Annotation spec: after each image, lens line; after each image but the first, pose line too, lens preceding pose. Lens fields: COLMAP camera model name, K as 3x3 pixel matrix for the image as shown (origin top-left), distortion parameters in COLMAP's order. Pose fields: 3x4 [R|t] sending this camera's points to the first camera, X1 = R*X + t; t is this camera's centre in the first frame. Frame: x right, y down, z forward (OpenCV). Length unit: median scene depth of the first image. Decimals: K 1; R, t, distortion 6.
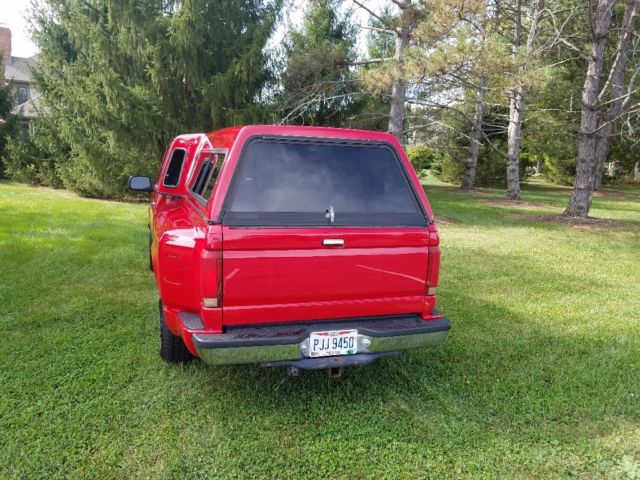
lens RADIAL K [[529.7, 0, 316.7], [0, 529.7, 234.5], [0, 0, 1]] dist [0.007599, 0.008070]
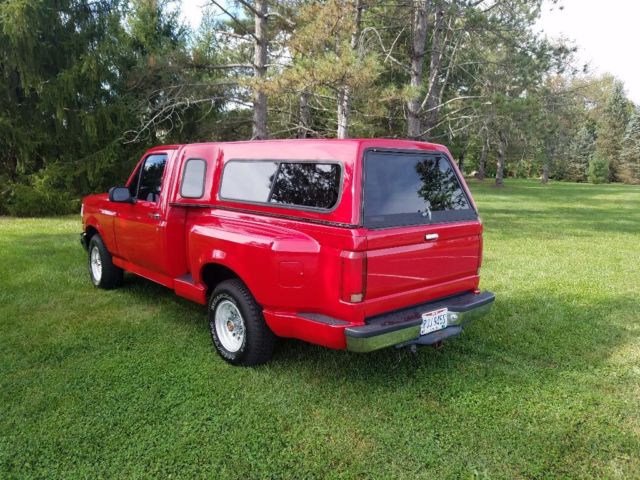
lens RADIAL K [[529.7, 0, 317.5], [0, 529.7, 239.9], [0, 0, 1]] dist [0.007599, 0.008070]
pose [[0.917045, -0.078090, 0.391063, -0.656347], [0.074379, 0.996925, 0.024654, -0.026265], [-0.391786, 0.006478, 0.920034, 0.002599]]
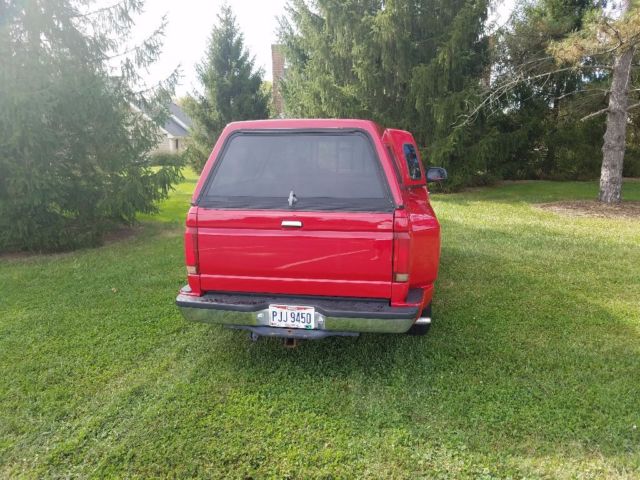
lens RADIAL K [[529.7, 0, 319.8], [0, 529.7, 243.5], [0, 0, 1]] dist [0.007599, 0.008070]
pose [[0.873909, 0.047285, -0.483783, 0.597314], [-0.031995, 0.998695, 0.039817, 0.009014], [0.485035, -0.019318, 0.874282, 0.075594]]
